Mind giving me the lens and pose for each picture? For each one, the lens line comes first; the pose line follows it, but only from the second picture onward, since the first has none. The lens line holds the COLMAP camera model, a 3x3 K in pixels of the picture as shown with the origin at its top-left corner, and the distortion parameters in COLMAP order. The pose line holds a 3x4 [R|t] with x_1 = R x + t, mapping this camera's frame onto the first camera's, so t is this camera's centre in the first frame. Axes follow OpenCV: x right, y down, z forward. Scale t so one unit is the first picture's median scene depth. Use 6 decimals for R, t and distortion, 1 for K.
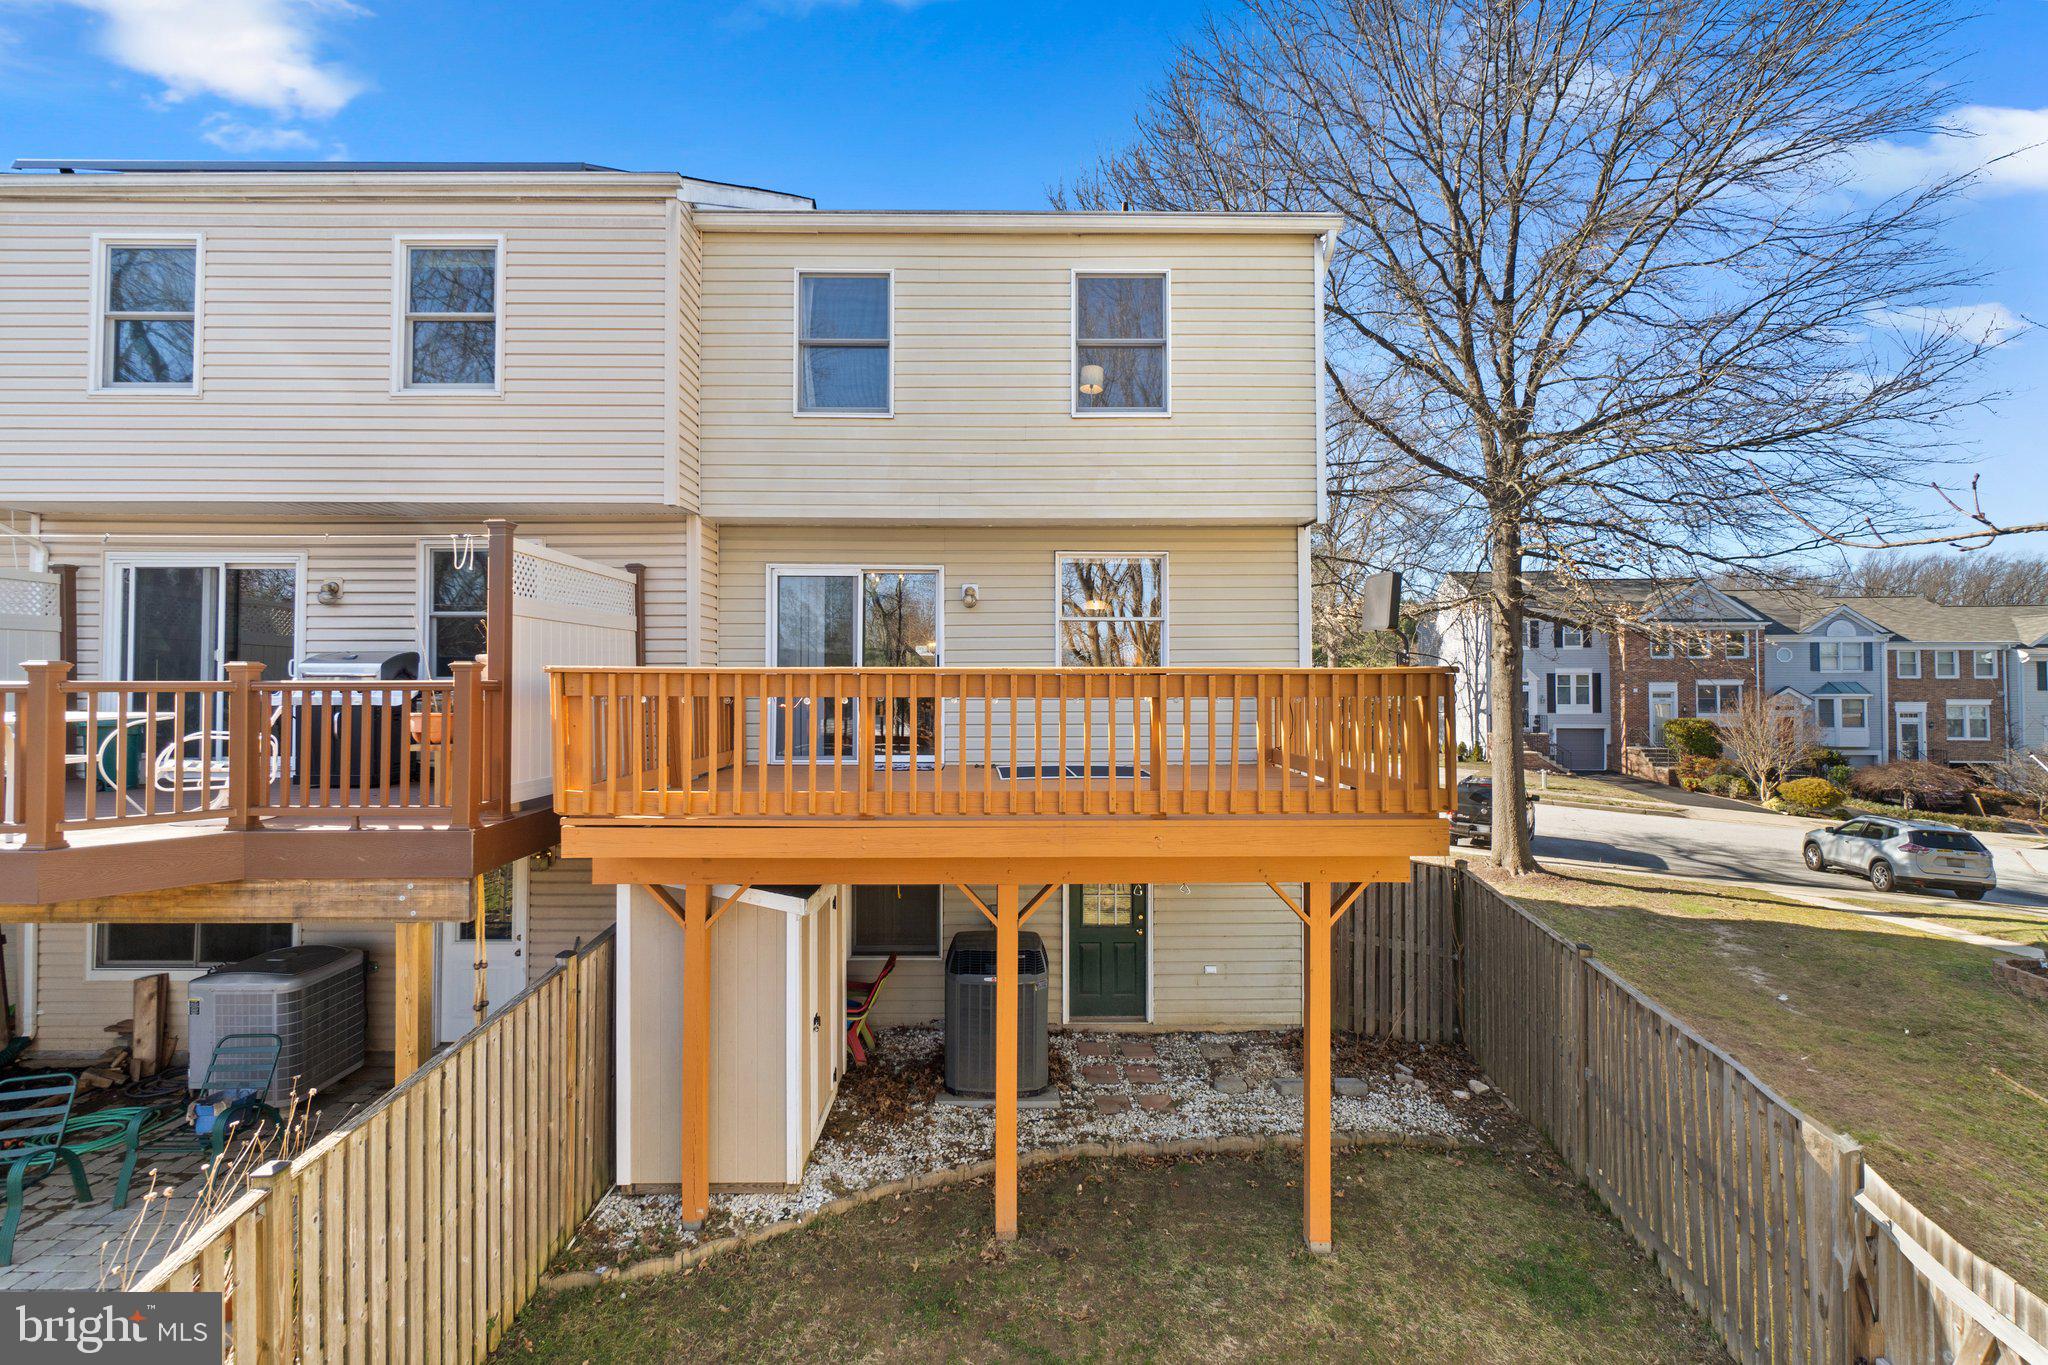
lens RADIAL K [[892.4, 0, 999.0], [0, 892.4, 636.8], [0, 0, 1]] dist [-0.002924, 0.000799]
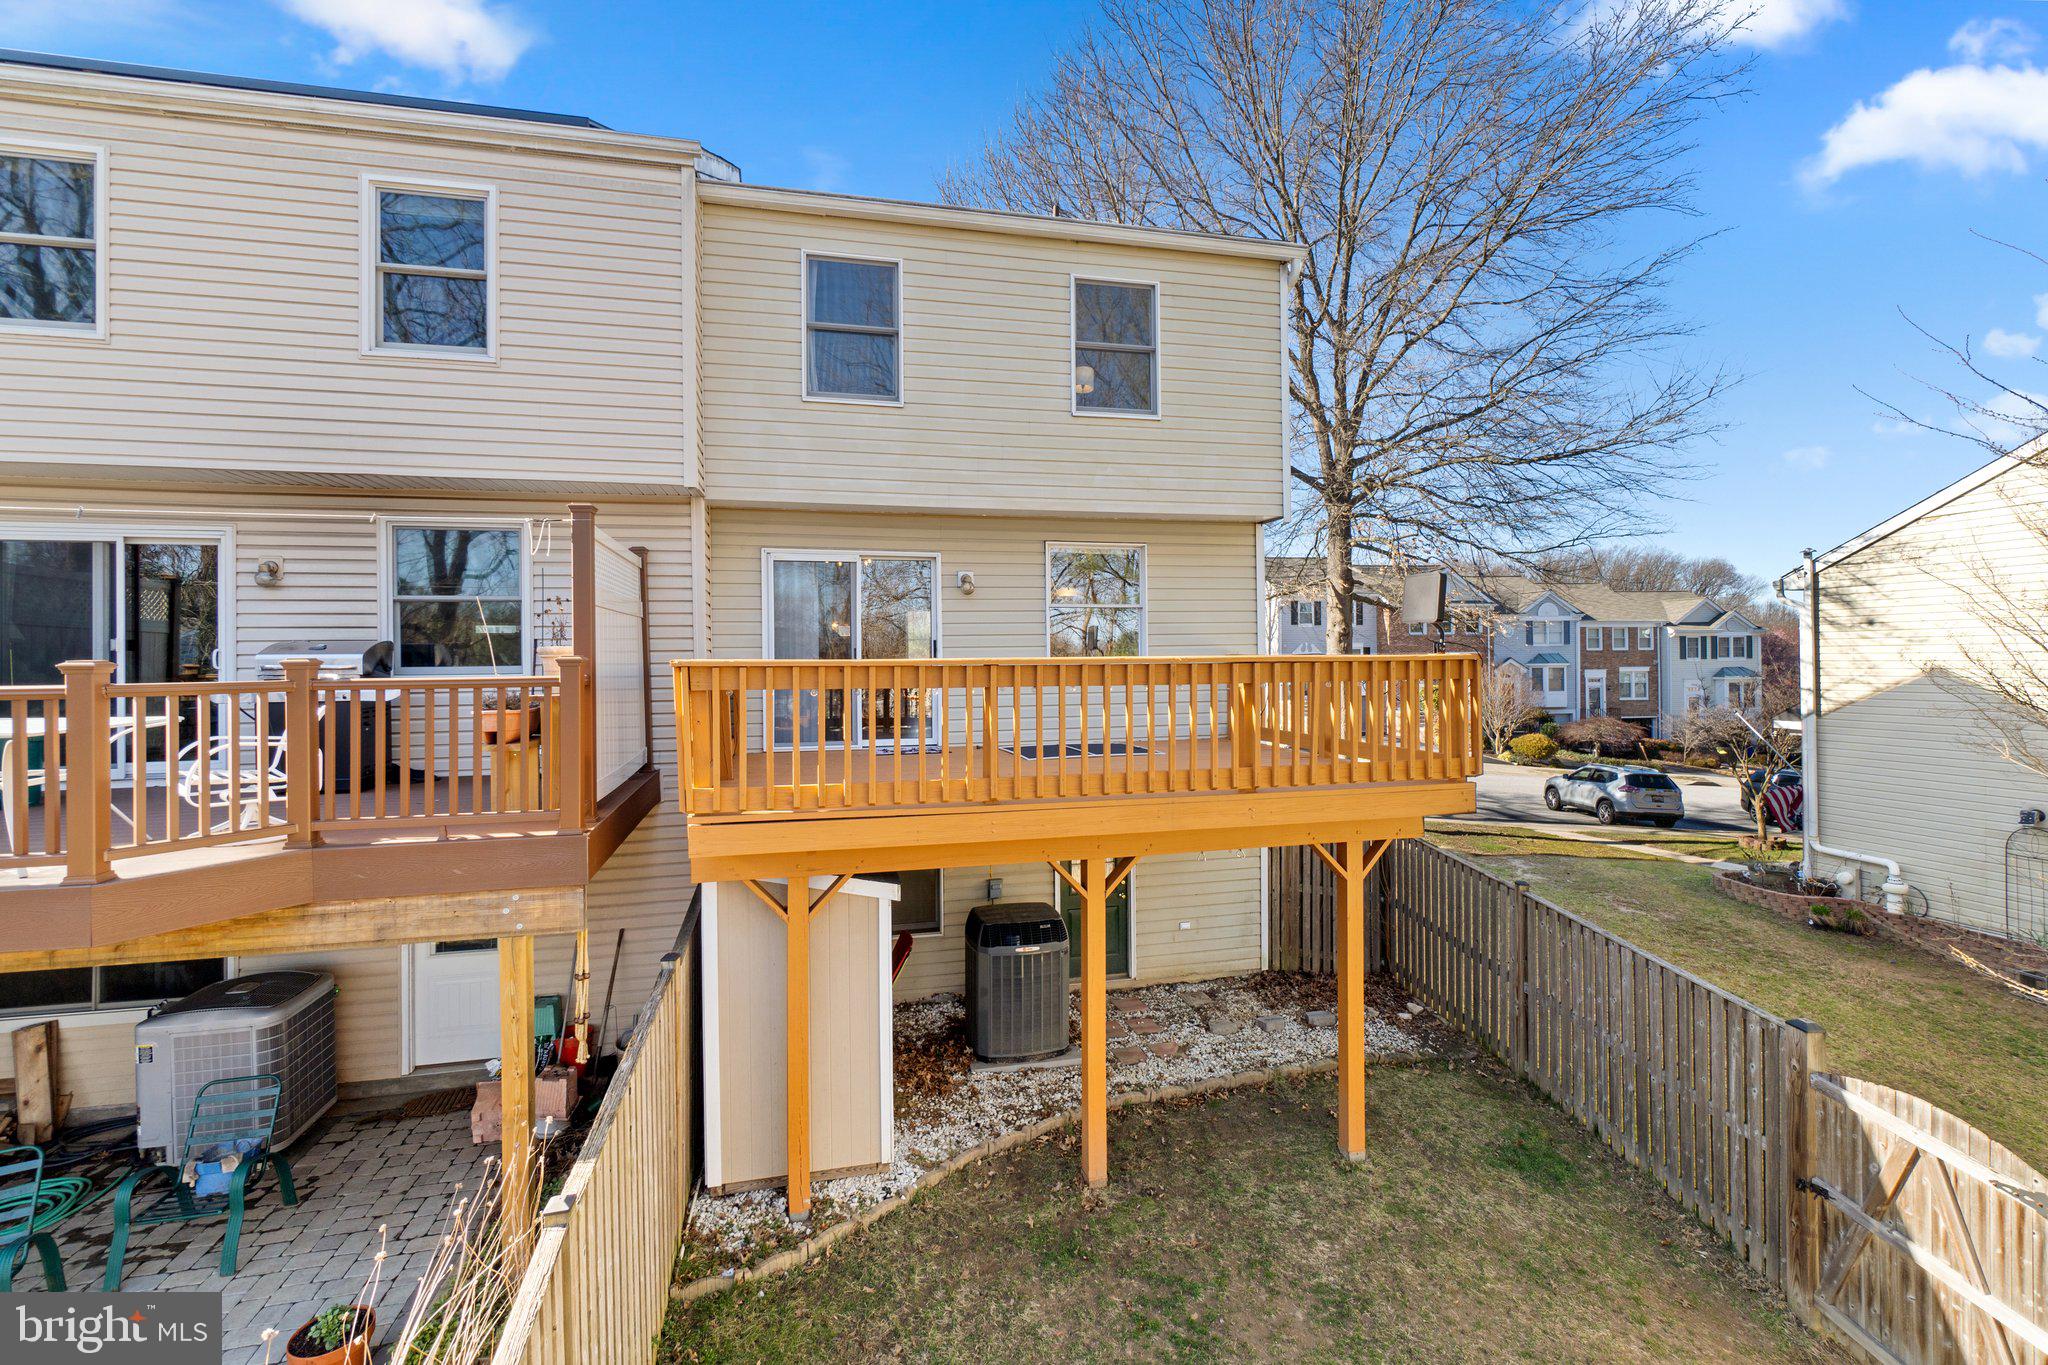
lens RADIAL K [[876.8, 0, 988.5], [0, 876.8, 626.7], [0, 0, 1]] dist [-0.001911, -0.000434]
pose [[0.977030, -0.000987, 0.213098, -0.237469], [-0.002378, 0.999877, 0.015534, -0.011856], [-0.213087, -0.015684, 0.976907, 0.003161]]
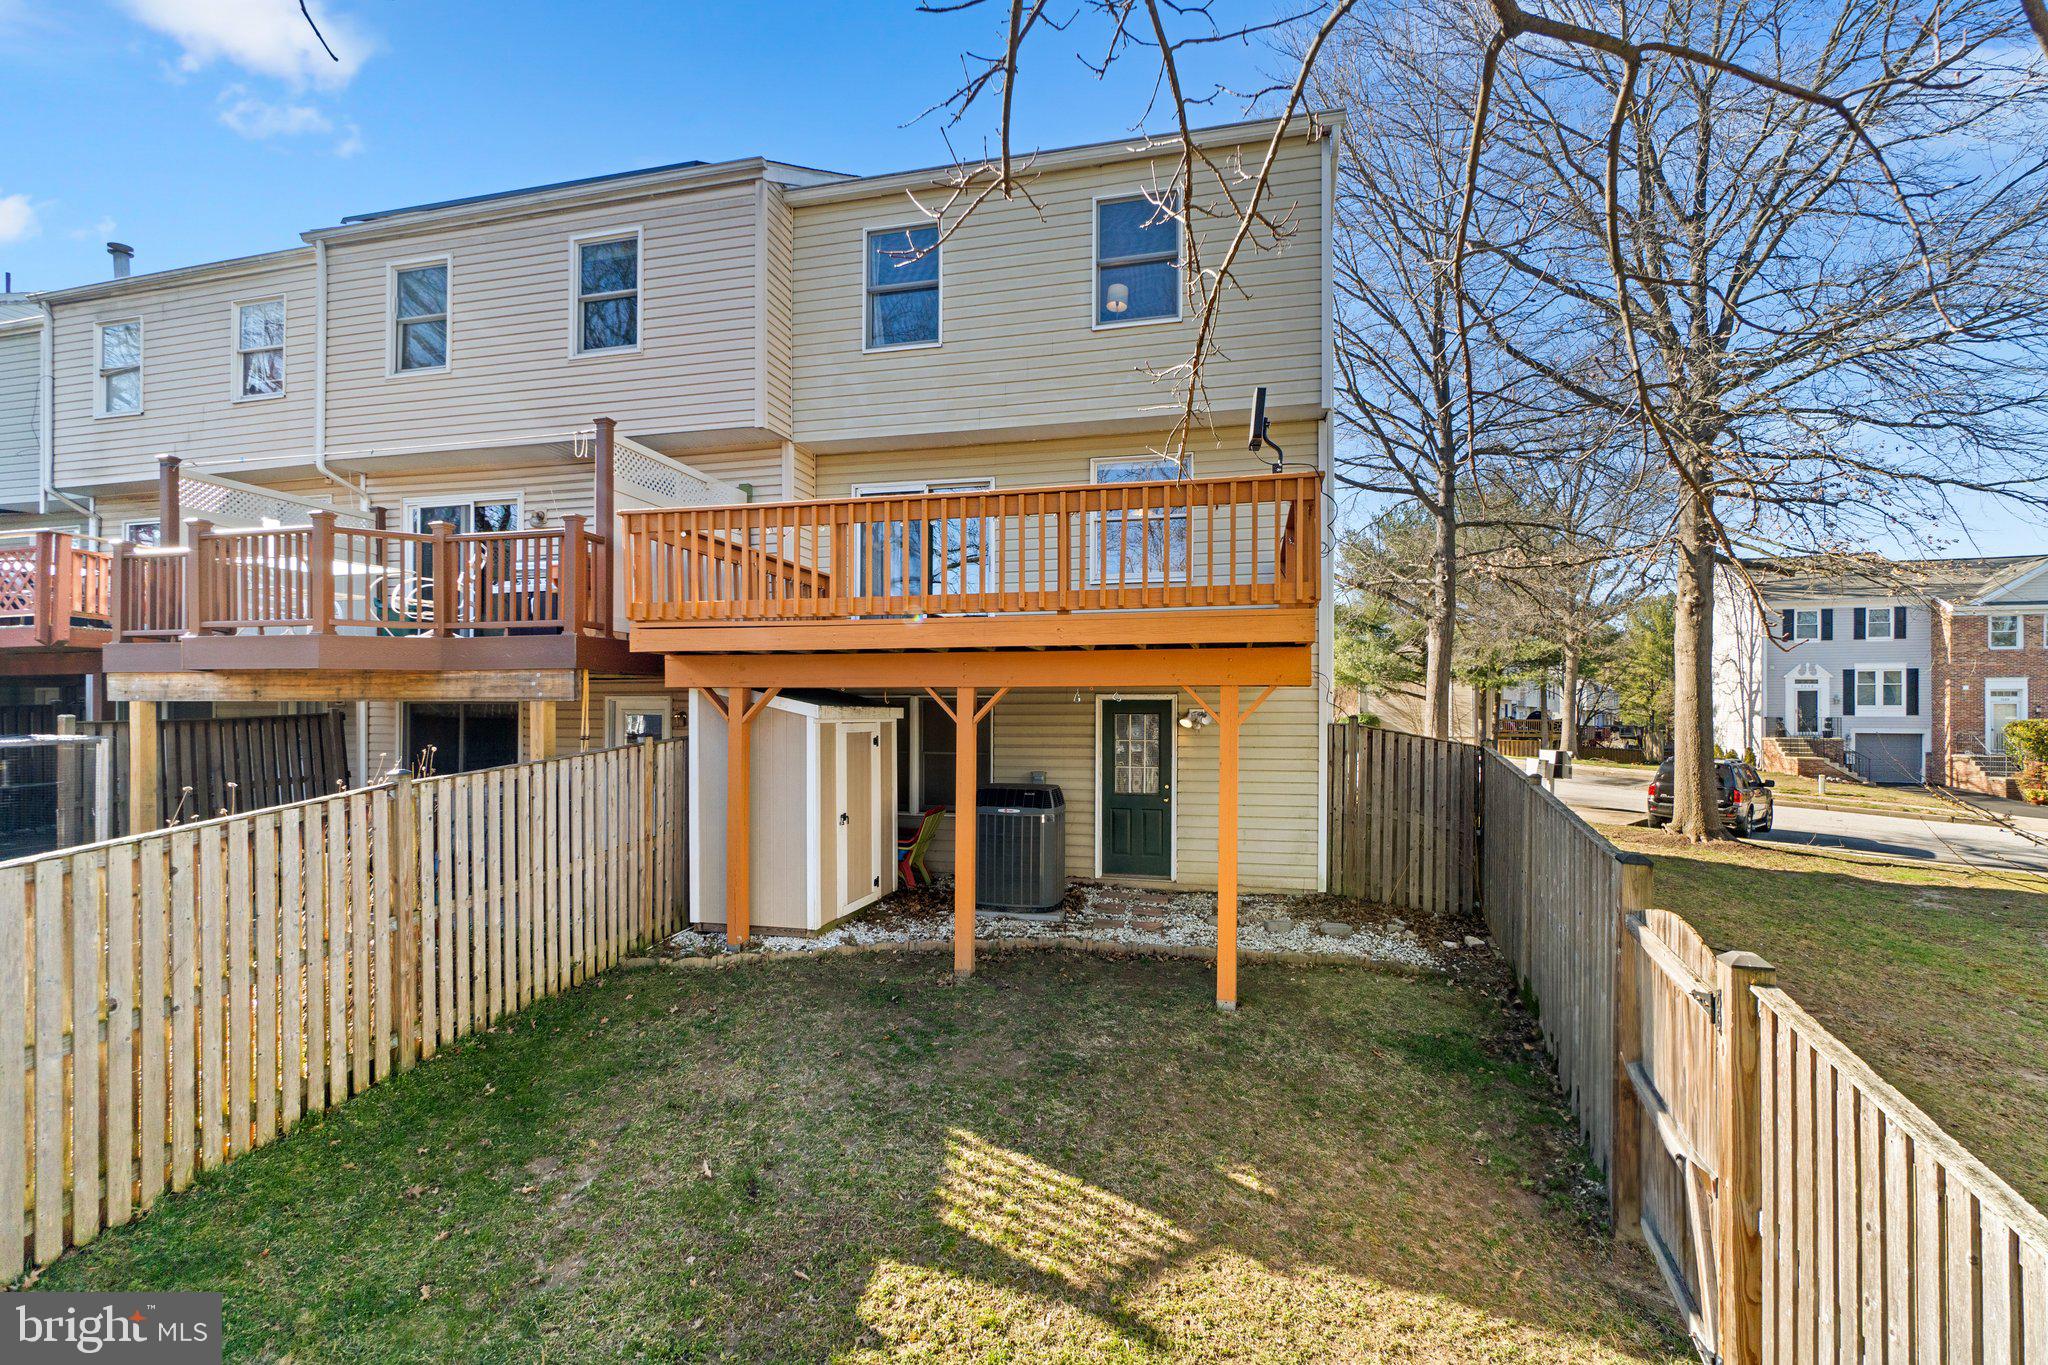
lens RADIAL K [[882.0, 0, 1020.6], [0, 882.0, 679.8], [0, 0, 1]] dist [-0.002611, 0.000511]
pose [[0.970254, -0.001863, -0.242081, 0.259519], [0.006083, 0.999842, 0.016686, 0.171174], [0.242011, -0.017662, 0.970113, -0.100474]]
